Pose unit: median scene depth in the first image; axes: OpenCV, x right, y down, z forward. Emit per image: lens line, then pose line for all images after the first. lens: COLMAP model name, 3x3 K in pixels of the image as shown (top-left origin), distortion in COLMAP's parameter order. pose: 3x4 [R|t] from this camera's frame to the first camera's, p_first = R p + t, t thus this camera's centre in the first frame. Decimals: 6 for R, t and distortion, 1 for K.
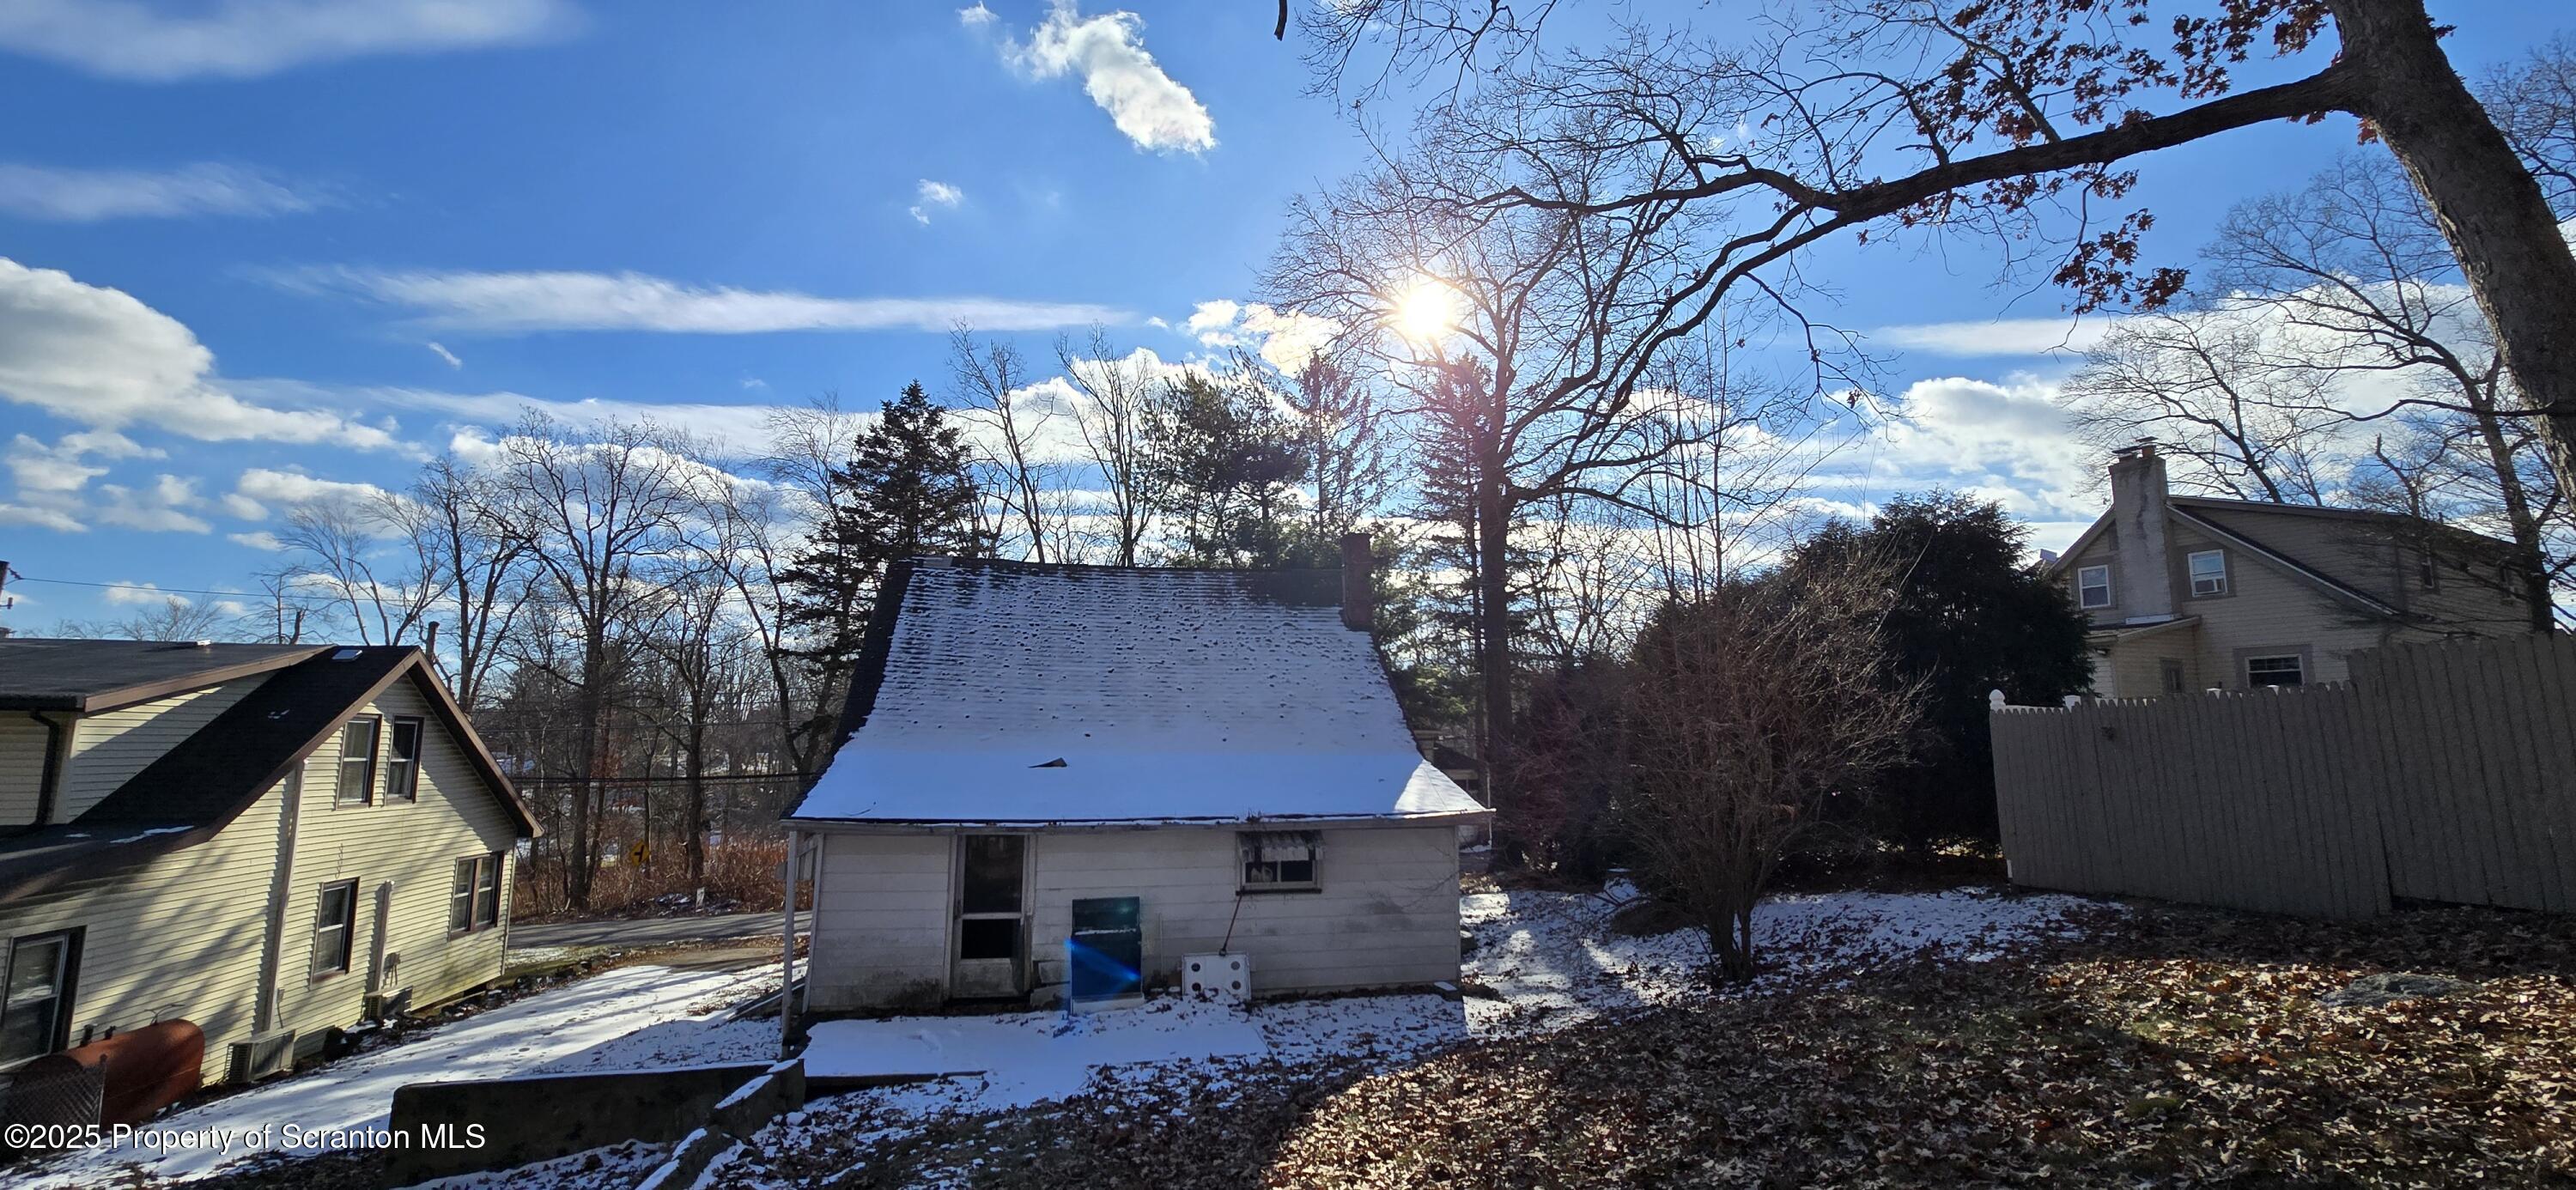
lens RADIAL K [[1073.7, 0, 1288.0], [0, 1073.7, 595.0], [0, 0, 1]] dist [-0.002014, 0.000045]
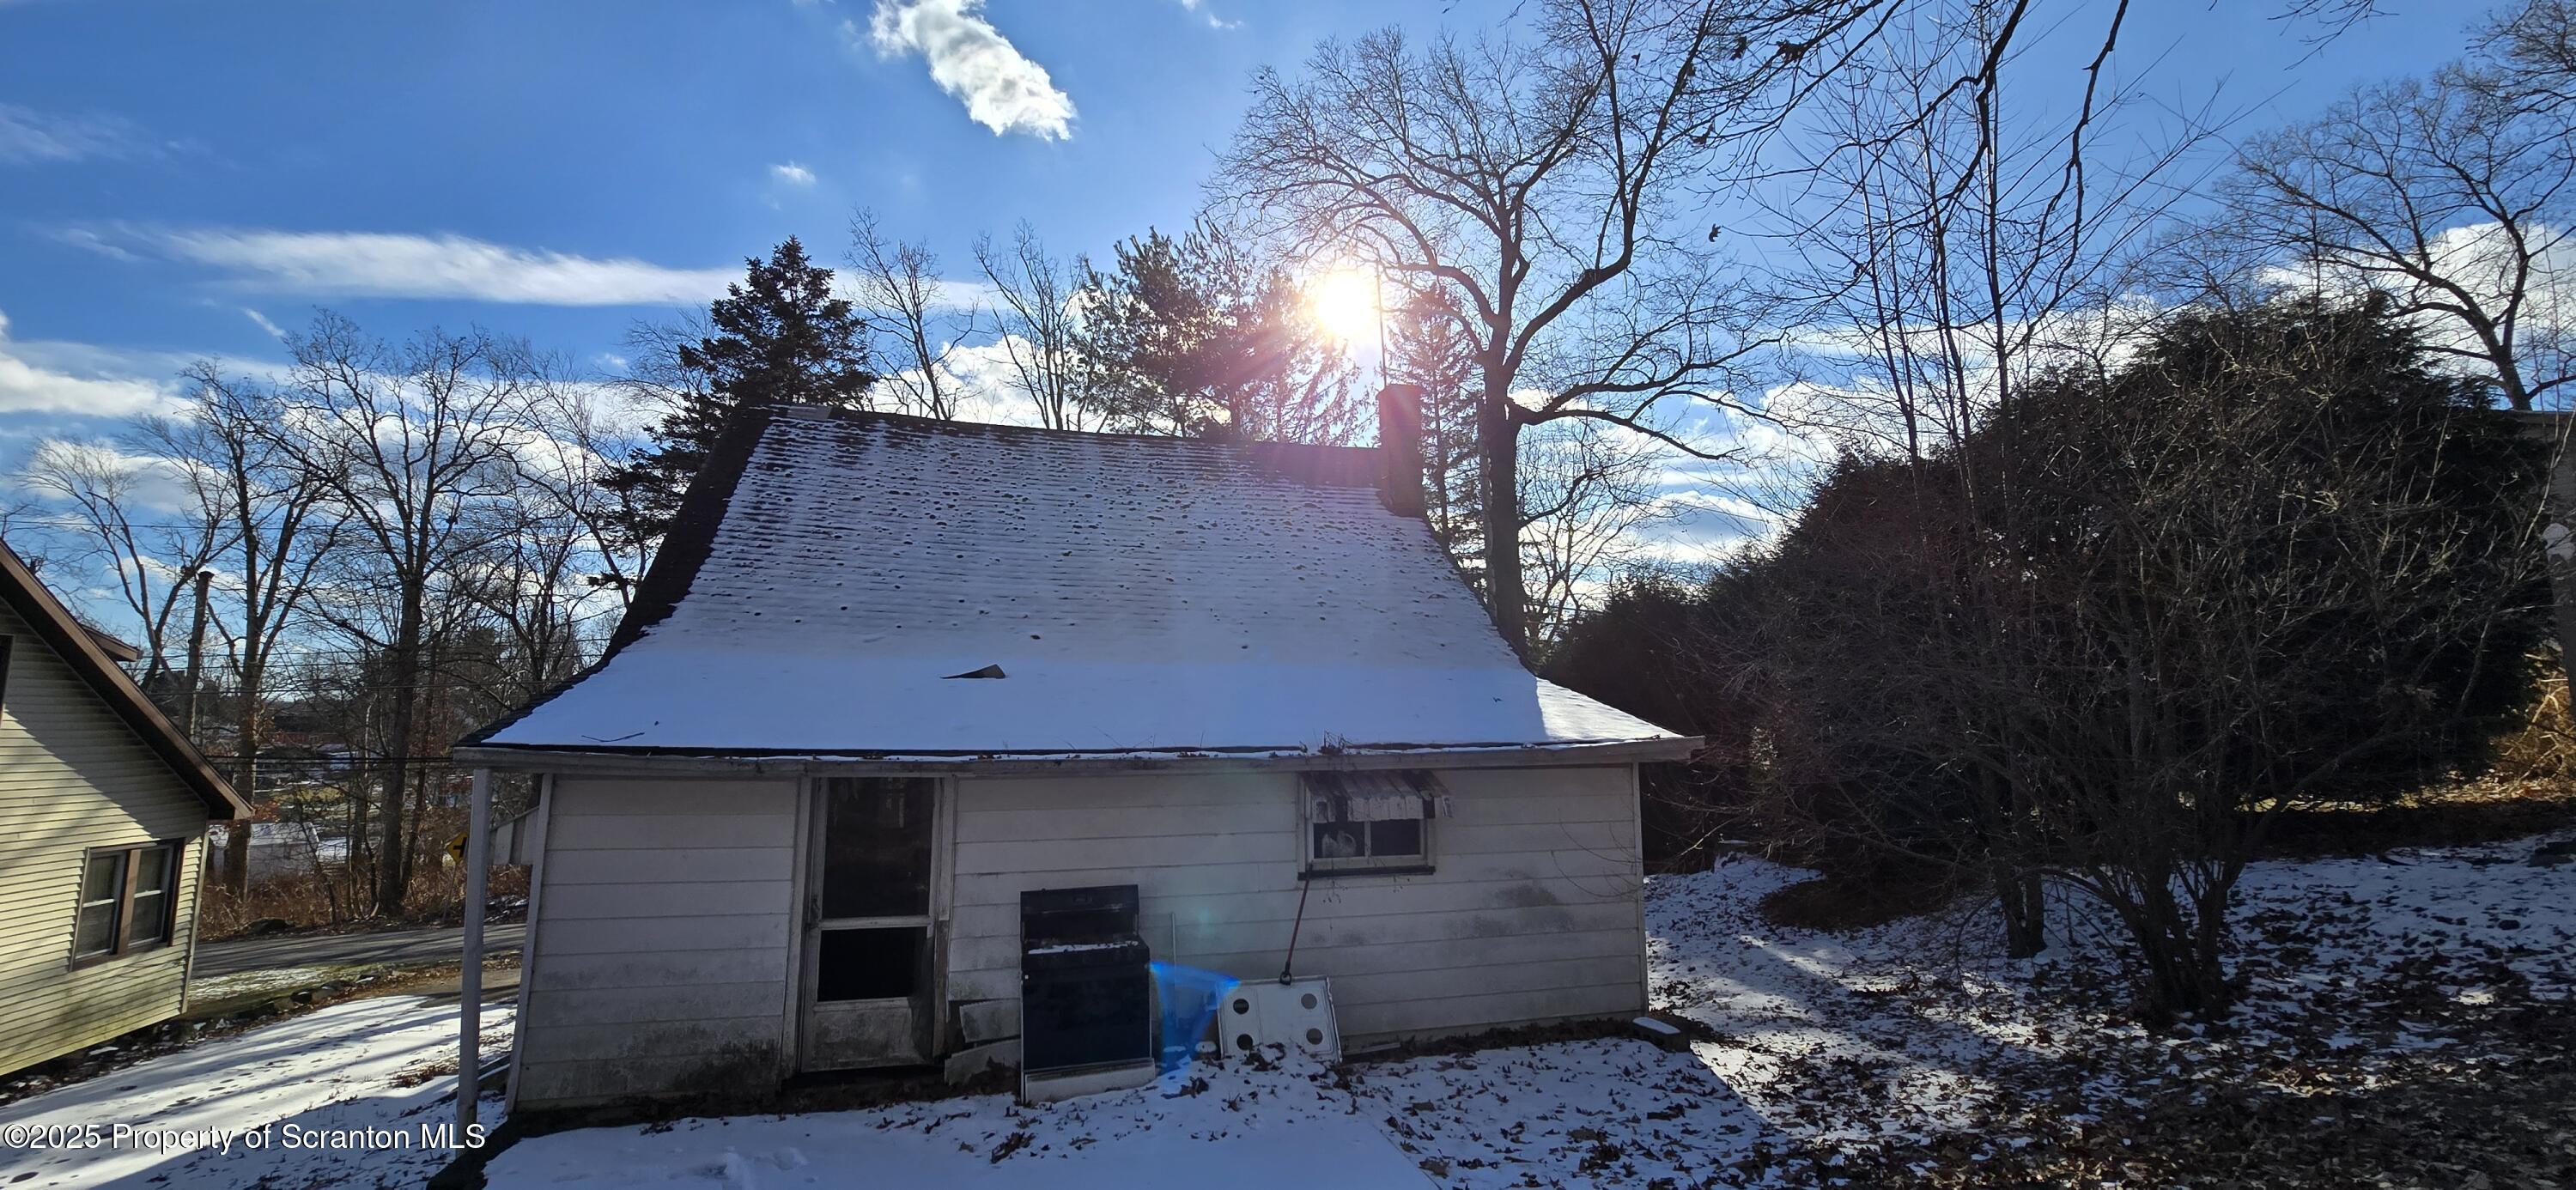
lens RADIAL K [[1073.7, 0, 1288.0], [0, 1073.7, 595.0], [0, 0, 1]] dist [-0.002014, 0.000045]
pose [[0.997236, 0.003167, 0.074237, -0.095631], [-0.003780, 0.999960, 0.008129, 0.113812], [-0.074208, -0.008387, 0.997207, 0.396763]]
